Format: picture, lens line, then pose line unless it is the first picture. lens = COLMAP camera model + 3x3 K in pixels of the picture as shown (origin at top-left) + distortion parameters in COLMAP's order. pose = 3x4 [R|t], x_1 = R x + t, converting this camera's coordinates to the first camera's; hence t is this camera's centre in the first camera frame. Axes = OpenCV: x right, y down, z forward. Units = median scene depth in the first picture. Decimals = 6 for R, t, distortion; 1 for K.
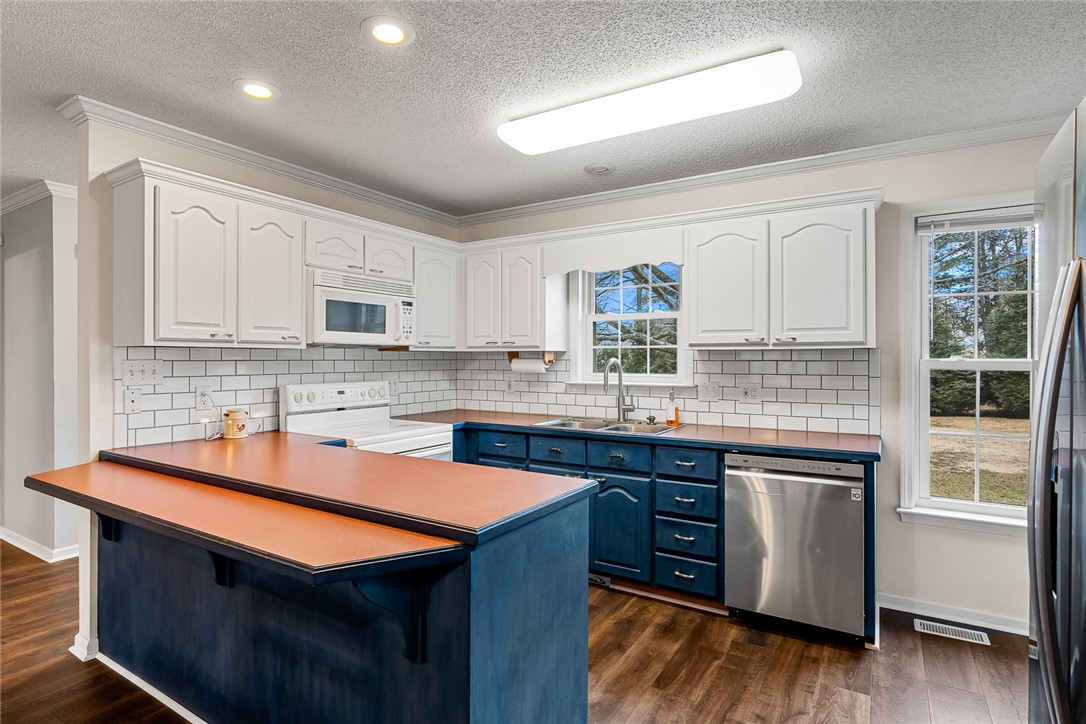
lens RADIAL K [[558.2, 0, 539.3], [0, 558.2, 362.7], [0, 0, 1]] dist [-0.002850, -0.000203]
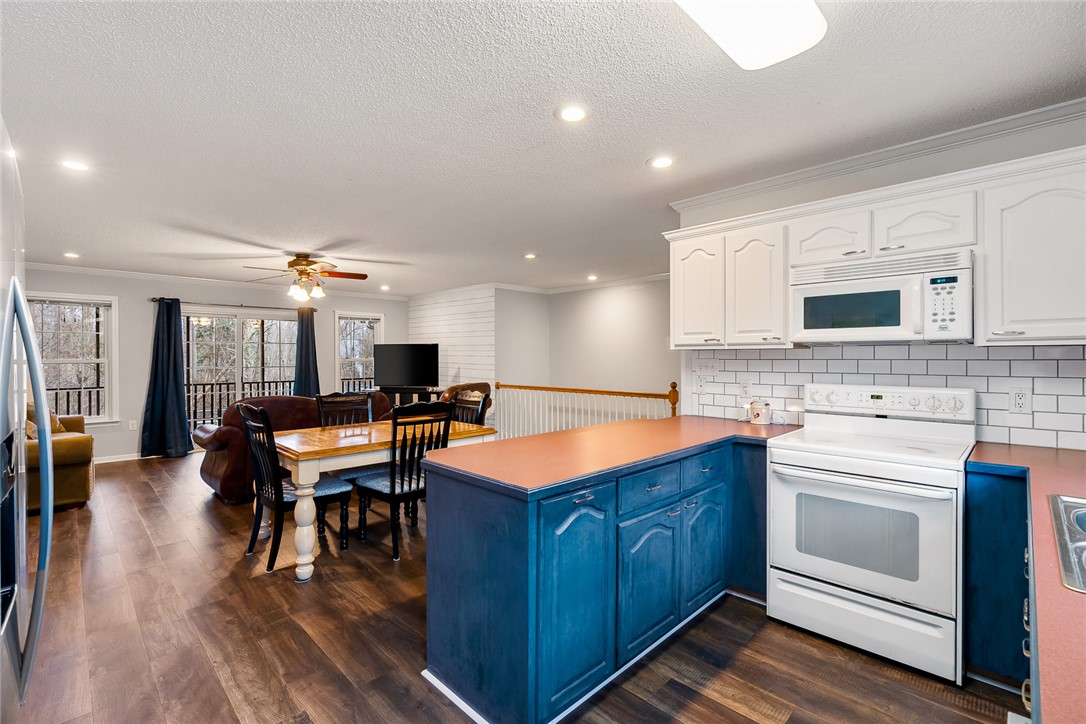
lens RADIAL K [[487.4, 0, 549.1], [0, 487.4, 360.9], [0, 0, 1]] dist [-0.005670, 0.000260]
pose [[-0.222764, 0.006838, -0.974848, 0.535745], [-0.005420, 0.999951, 0.008253, -0.006457], [0.974857, 0.007122, -0.222716, 0.731173]]
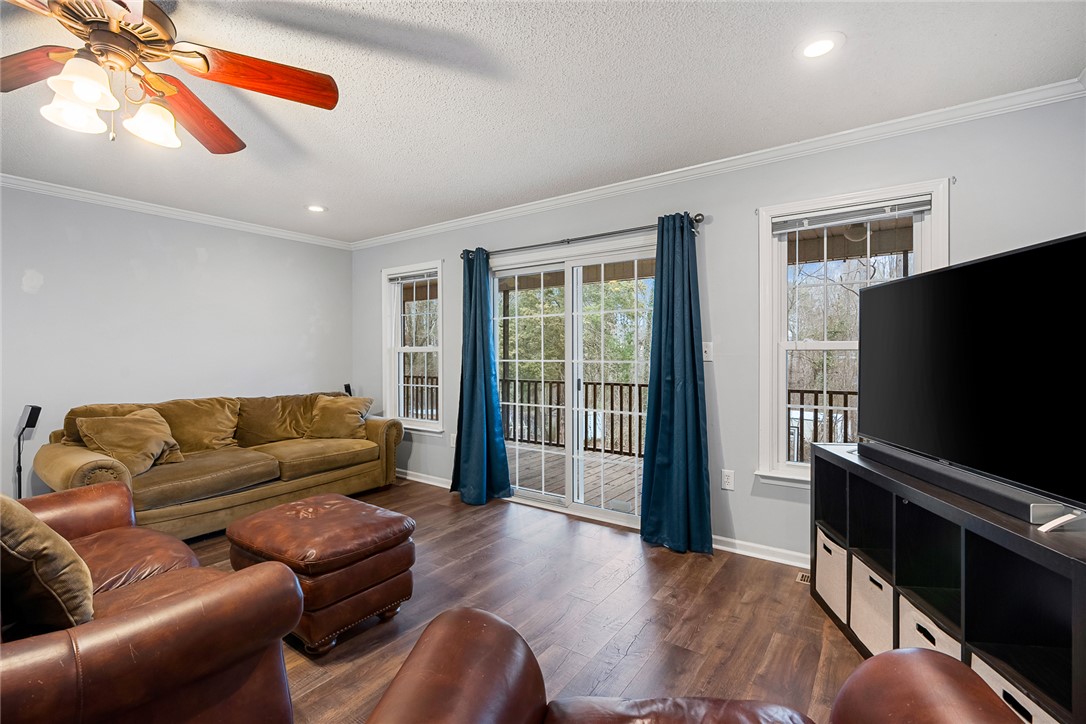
lens RADIAL K [[487.4, 0, 549.1], [0, 487.4, 360.9], [0, 0, 1]] dist [-0.005670, 0.000260]
pose [[-0.998076, -0.000425, 0.061997, -1.399556], [0.001165, 0.999671, 0.025605, 0.020182], [-0.061987, 0.025628, -0.997748, -0.008139]]
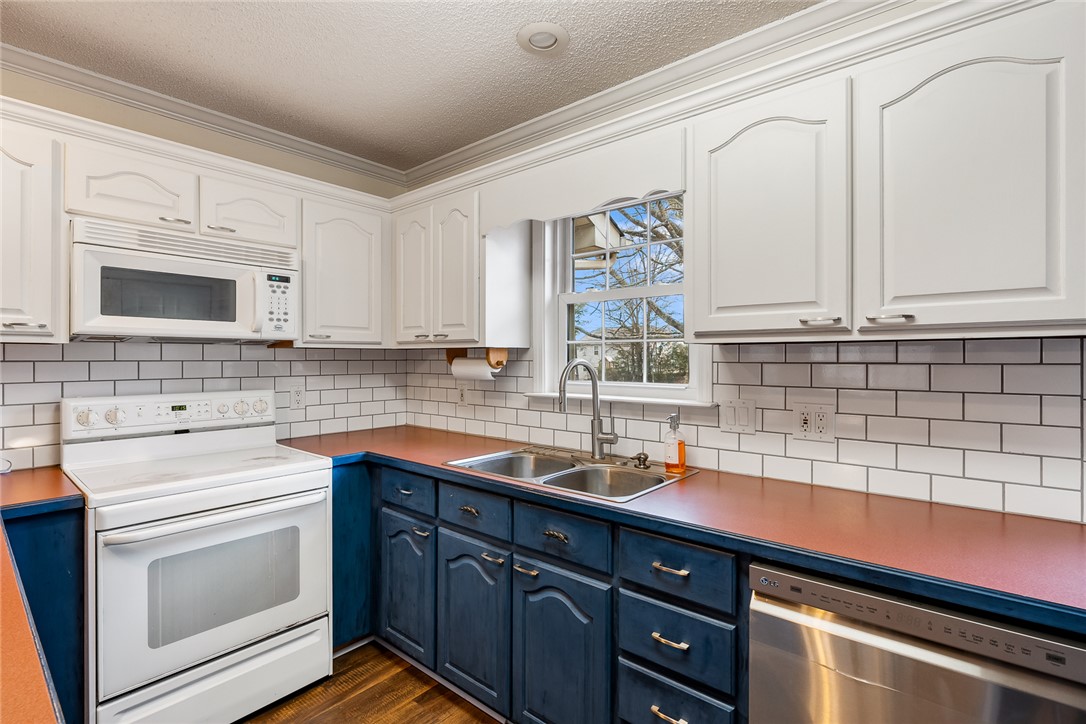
lens RADIAL K [[509.7, 0, 539.7], [0, 509.7, 361.4], [0, 0, 1]] dist [-0.003184, -0.000056]
pose [[0.988543, 0.001399, -0.150935, 0.195642], [-0.001604, 0.999998, -0.001238, -0.004140], [0.150933, 0.001466, 0.988543, 0.485427]]
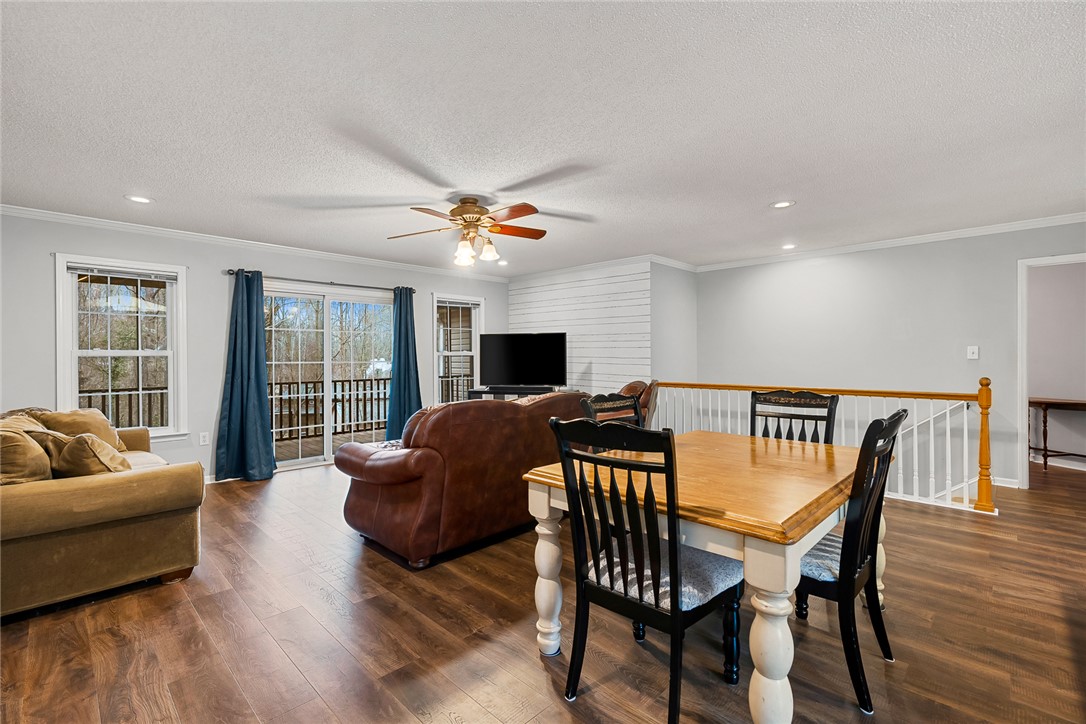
lens RADIAL K [[487.4, 0, 549.1], [0, 487.4, 360.9], [0, 0, 1]] dist [-0.005670, 0.000260]
pose [[-0.208404, 0.007780, -0.978012, 0.213858], [-0.002628, 0.999960, 0.008515, 0.028818], [0.978039, 0.004344, -0.208375, -0.035058]]
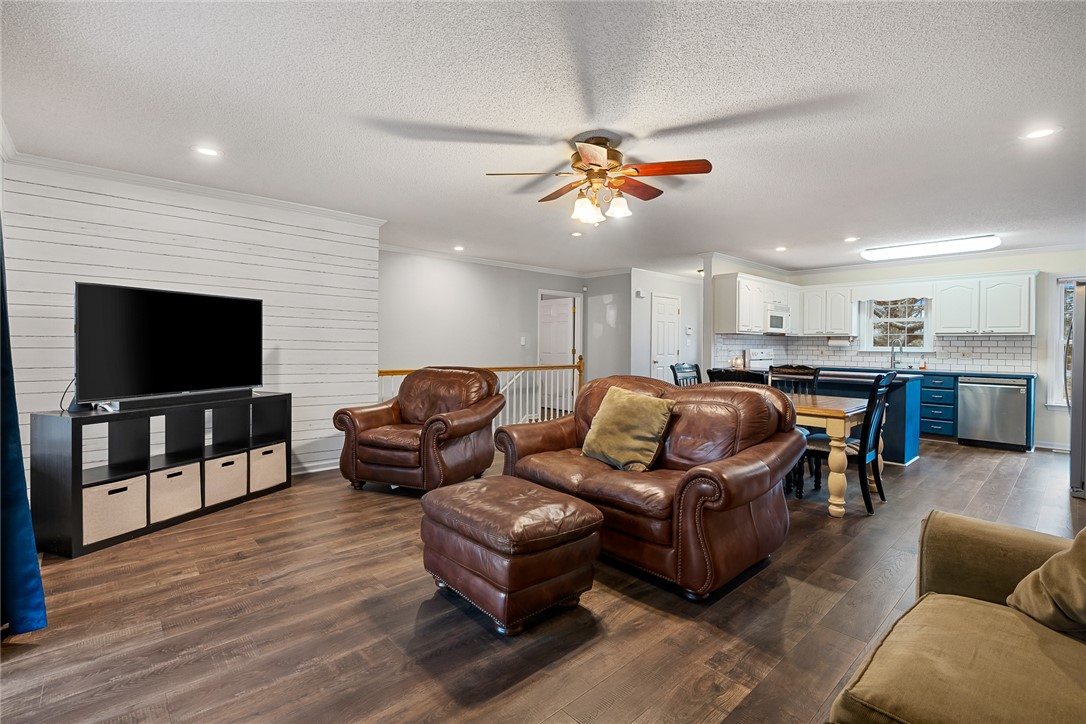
lens RADIAL K [[487.6, 0, 538.9], [0, 487.6, 349.9], [0, 0, 1]] dist [-0.002068, 0.000131]
pose [[0.960871, 0.011220, -0.276768, -0.759835], [-0.010057, 0.999934, 0.005619, 0.042325], [0.276813, -0.002616, 0.960920, -1.408404]]
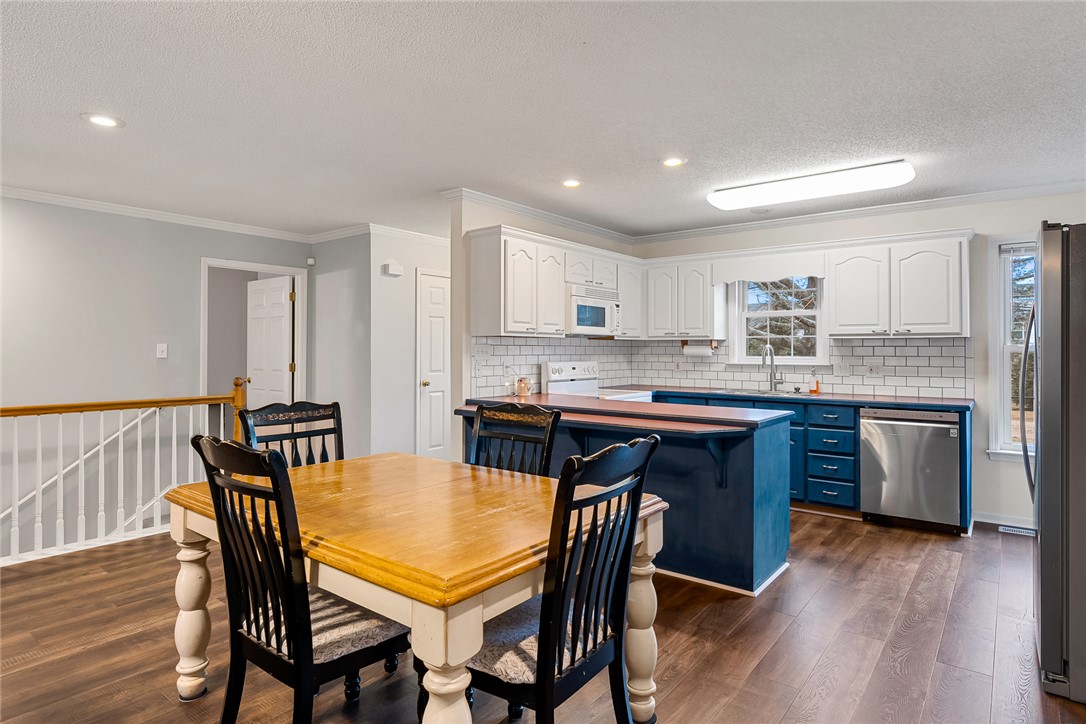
lens RADIAL K [[599.1, 0, 544.1], [0, 599.1, 347.3], [0, 0, 1]] dist [-0.000970, -0.001161]
pose [[0.994386, 0.001402, -0.105805, -0.291198], [-0.002688, 0.999924, -0.012011, 0.019671], [0.105781, 0.012228, 0.994314, -0.585349]]
